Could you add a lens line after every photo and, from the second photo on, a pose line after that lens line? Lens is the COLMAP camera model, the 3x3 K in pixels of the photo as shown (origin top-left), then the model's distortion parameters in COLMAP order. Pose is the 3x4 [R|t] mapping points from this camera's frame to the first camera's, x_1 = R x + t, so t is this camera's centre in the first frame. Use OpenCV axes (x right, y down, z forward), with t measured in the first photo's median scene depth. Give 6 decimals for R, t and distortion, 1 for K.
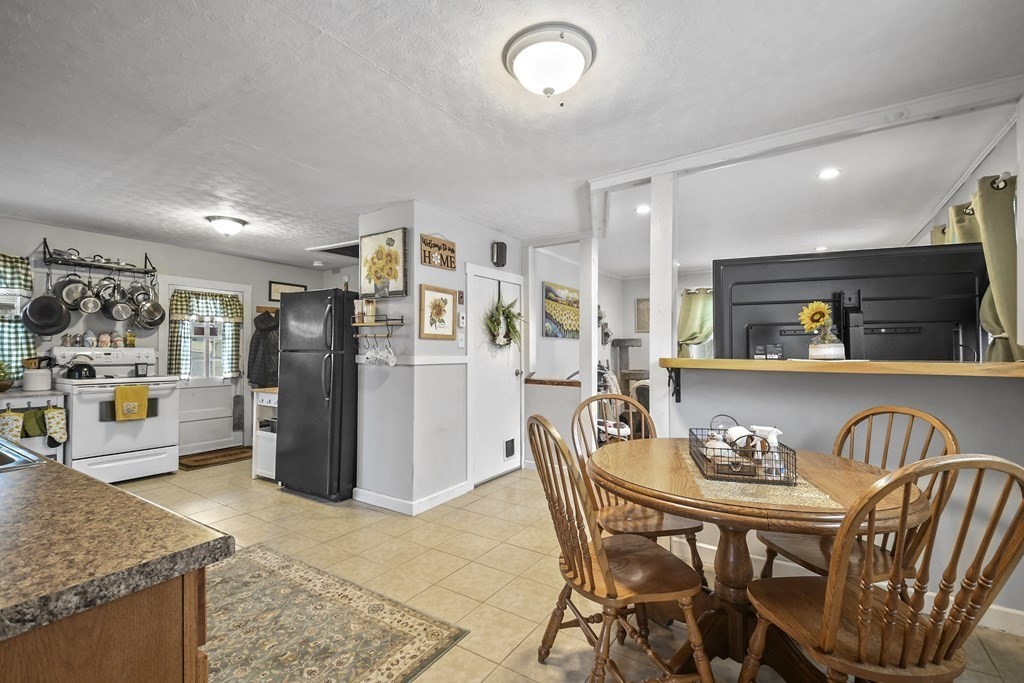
lens RADIAL K [[459.7, 0, 505.9], [0, 459.7, 355.0], [0, 0, 1]] dist [0.018520, -0.011344]
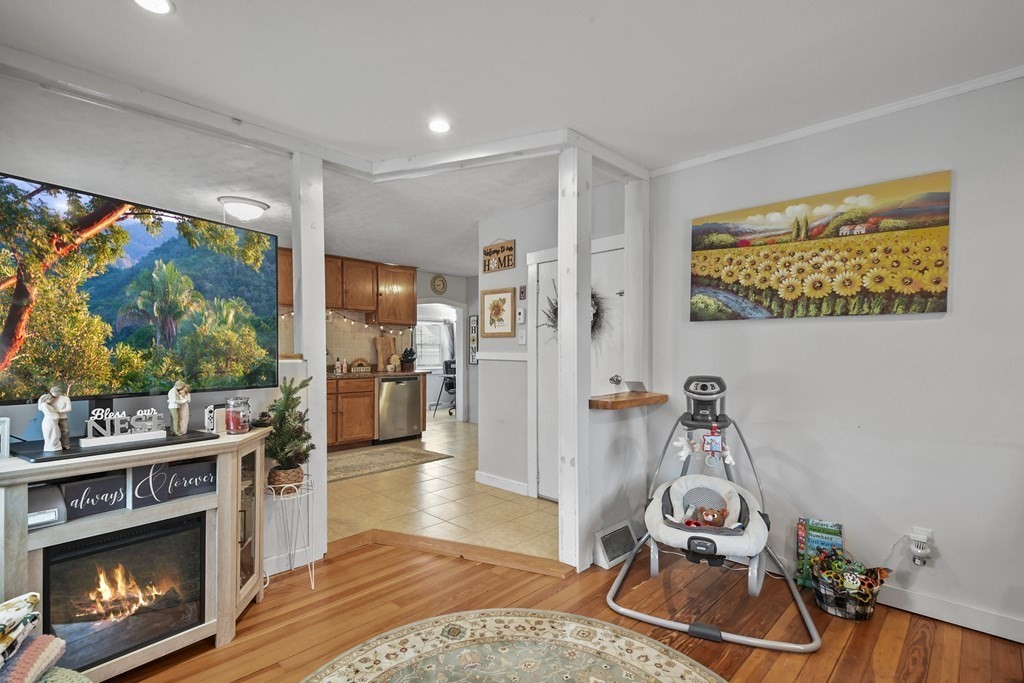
lens RADIAL K [[482.0, 0, 505.1], [0, 482.0, 363.1], [0, 0, 1]] dist [0.024521, -0.000194]
pose [[-0.172763, 0.024315, -0.984663, 0.958129], [-0.007179, 0.999638, 0.025944, -0.002687], [0.984937, 0.011551, -0.172526, 1.197960]]
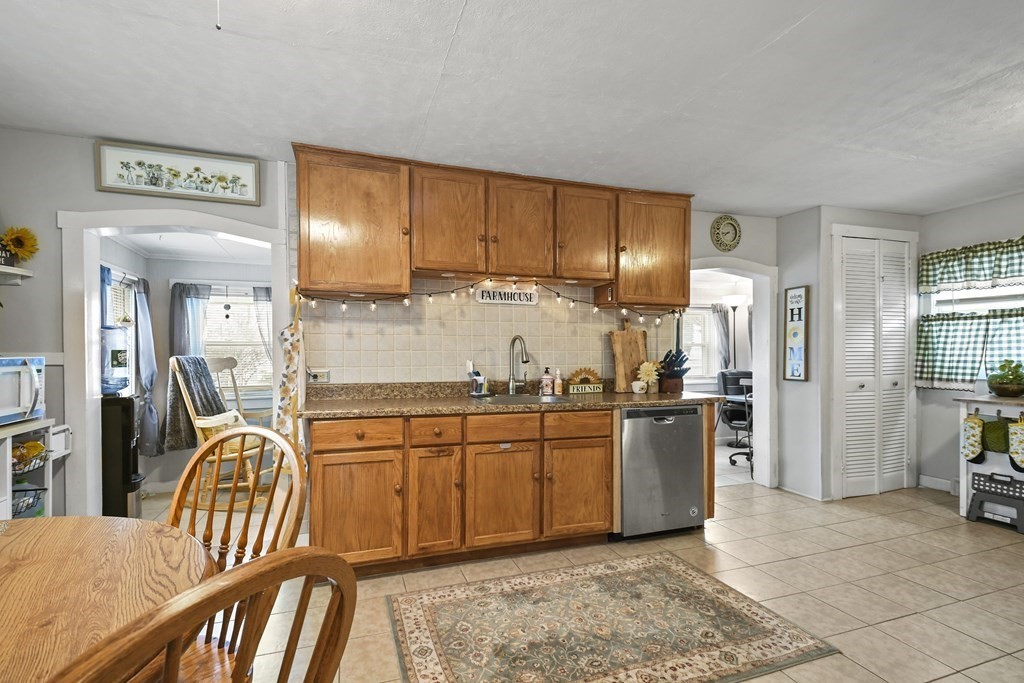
lens RADIAL K [[459.7, 0, 498.7], [0, 459.7, 361.3], [0, 0, 1]] dist [0.018520, -0.011344]
pose [[-0.594775, 0.011757, -0.803806, 0.192040], [-0.001320, 0.999877, 0.015601, -0.000383], [0.803891, 0.010340, -0.594687, 0.800360]]
